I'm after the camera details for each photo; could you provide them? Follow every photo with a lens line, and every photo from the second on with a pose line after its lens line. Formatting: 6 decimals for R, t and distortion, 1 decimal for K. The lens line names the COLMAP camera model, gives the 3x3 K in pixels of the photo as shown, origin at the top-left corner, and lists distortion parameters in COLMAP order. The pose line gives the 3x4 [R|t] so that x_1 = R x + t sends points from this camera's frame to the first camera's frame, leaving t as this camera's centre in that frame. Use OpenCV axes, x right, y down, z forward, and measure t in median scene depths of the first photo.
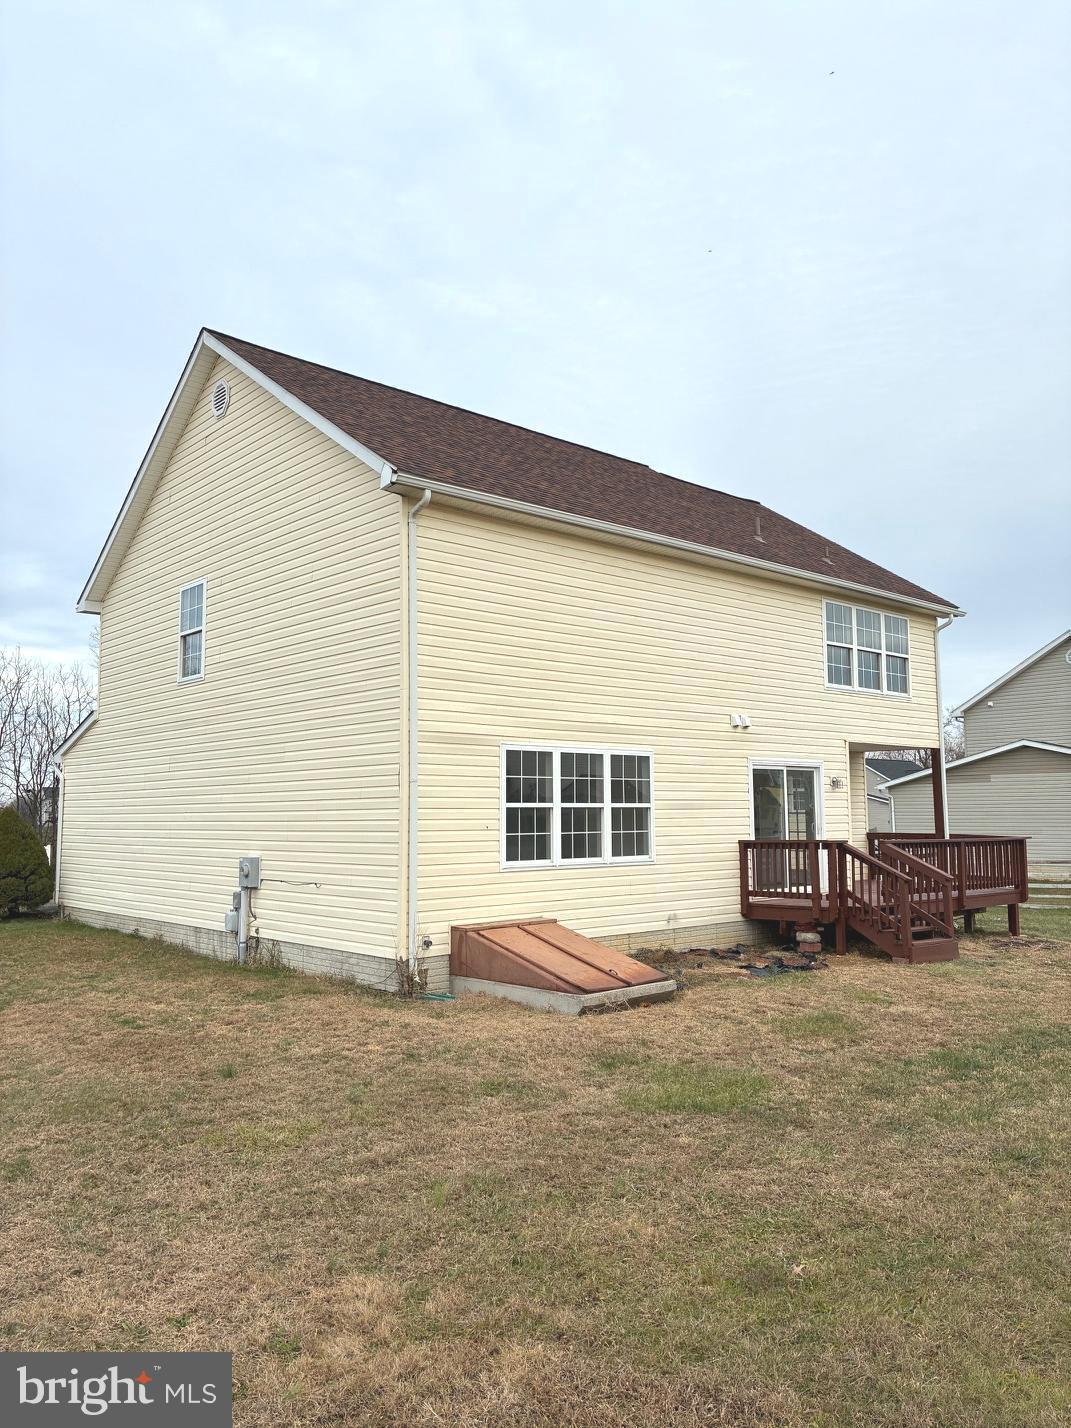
lens RADIAL K [[1077.5, 0, 535.4], [0, 1077.5, 716.1], [0, 0, 1]] dist [0.048349, -0.061887]
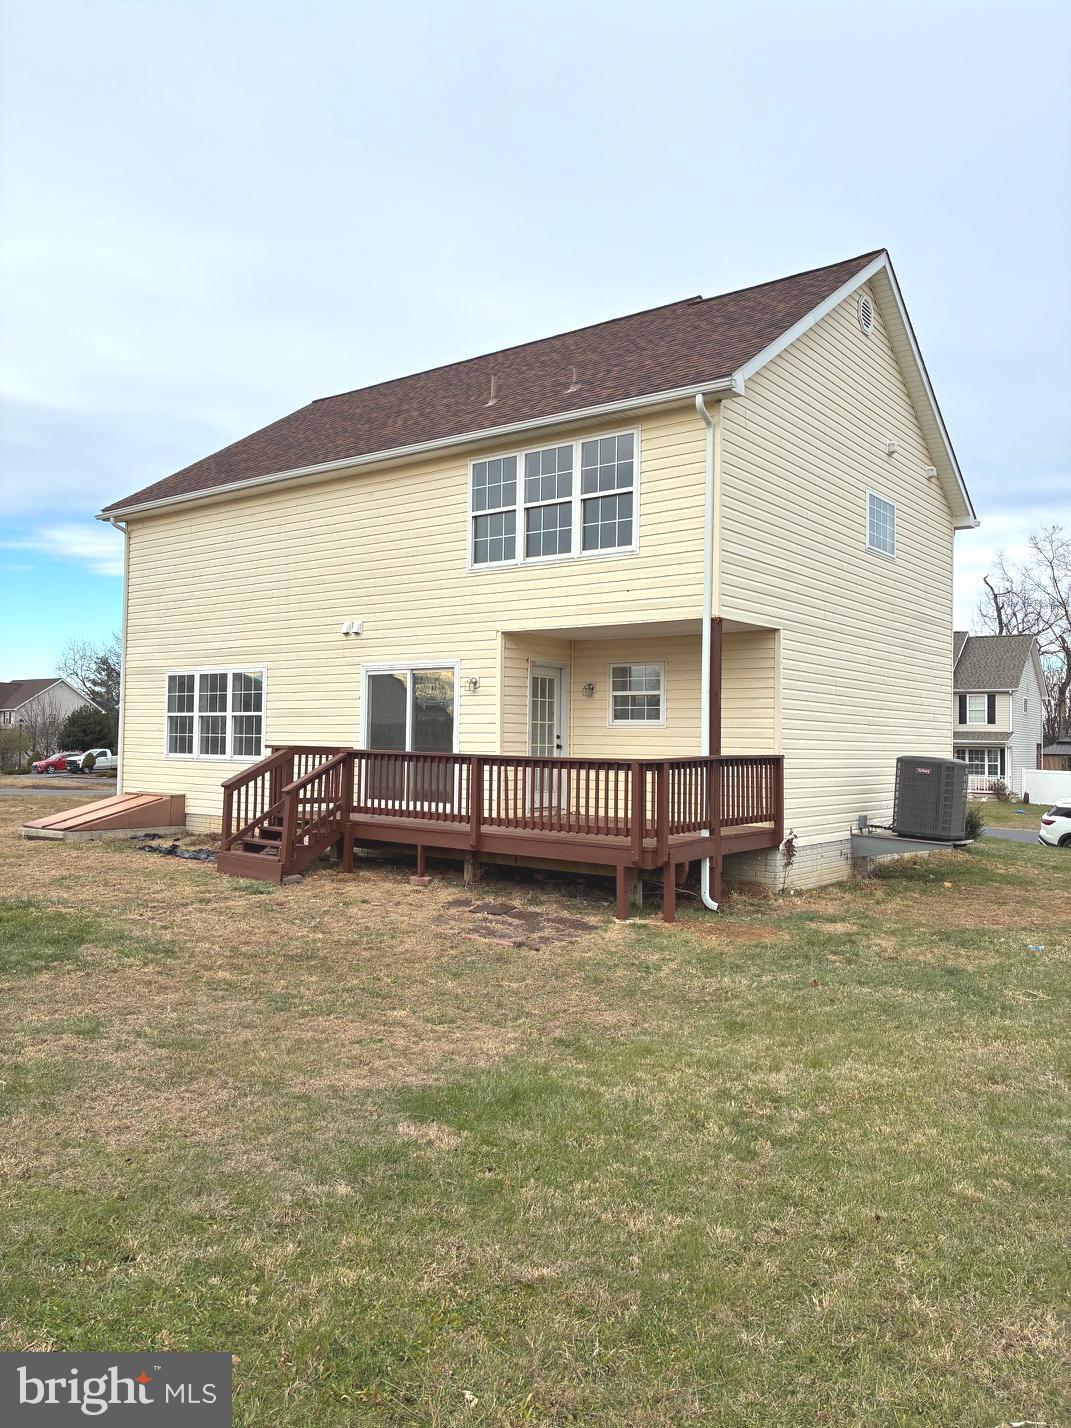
lens RADIAL K [[1077.5, 0, 534.0], [0, 1077.5, 709.5], [0, 0, 1]] dist [0.048349, -0.061887]
pose [[0.179886, -0.021926, -0.983443, 1.303702], [0.069634, 0.997527, -0.009503, 0.109512], [0.981220, -0.066771, 0.180968, 1.074538]]
